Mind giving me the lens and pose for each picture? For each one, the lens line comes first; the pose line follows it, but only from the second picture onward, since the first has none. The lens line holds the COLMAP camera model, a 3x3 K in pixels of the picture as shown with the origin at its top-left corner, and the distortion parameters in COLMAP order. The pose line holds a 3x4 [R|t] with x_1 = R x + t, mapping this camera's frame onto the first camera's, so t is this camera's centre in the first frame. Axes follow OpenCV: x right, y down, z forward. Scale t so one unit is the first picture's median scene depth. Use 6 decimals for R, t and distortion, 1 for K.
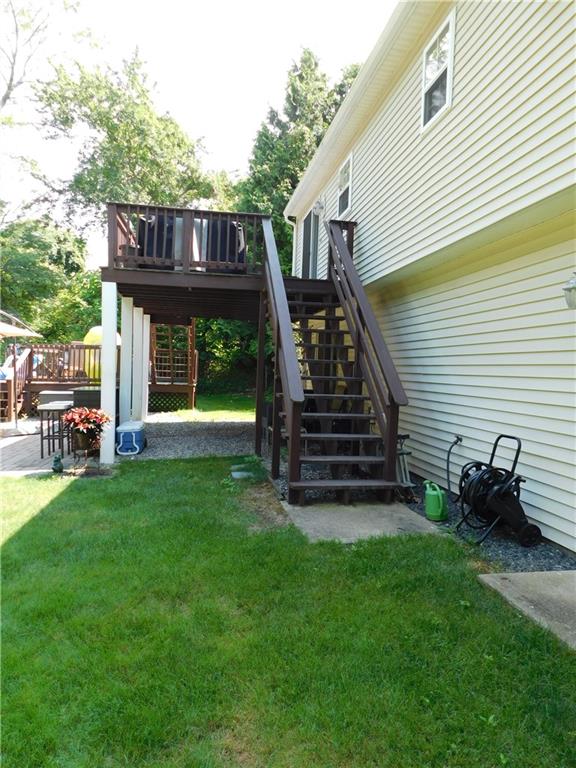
lens RADIAL K [[501.4, 0, 288.0], [0, 501.4, 384.0], [0, 0, 1]] dist [-0.032134, 0.005235]
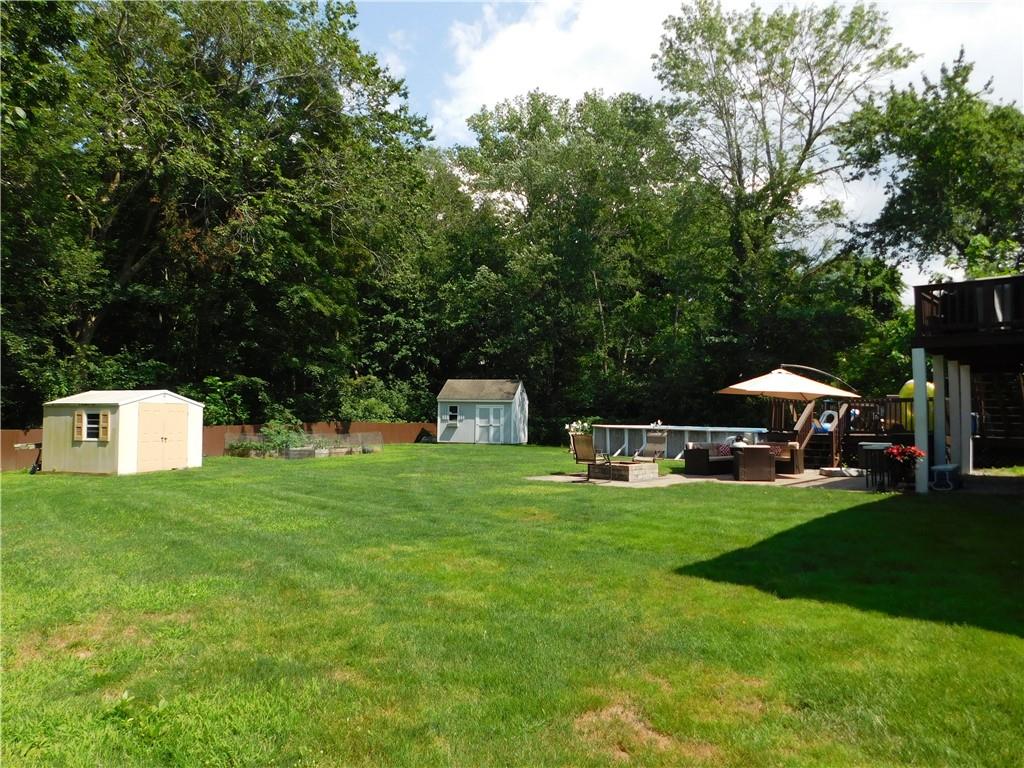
lens RADIAL K [[668.5, 0, 512.0], [0, 668.5, 384.0], [0, 0, 1]] dist [-0.032134, 0.005235]
pose [[0.605835, -0.059243, -0.793382, 0.201781], [-0.024605, 0.995352, -0.093113, 0.041165], [0.795210, 0.075932, 0.601561, -0.487088]]
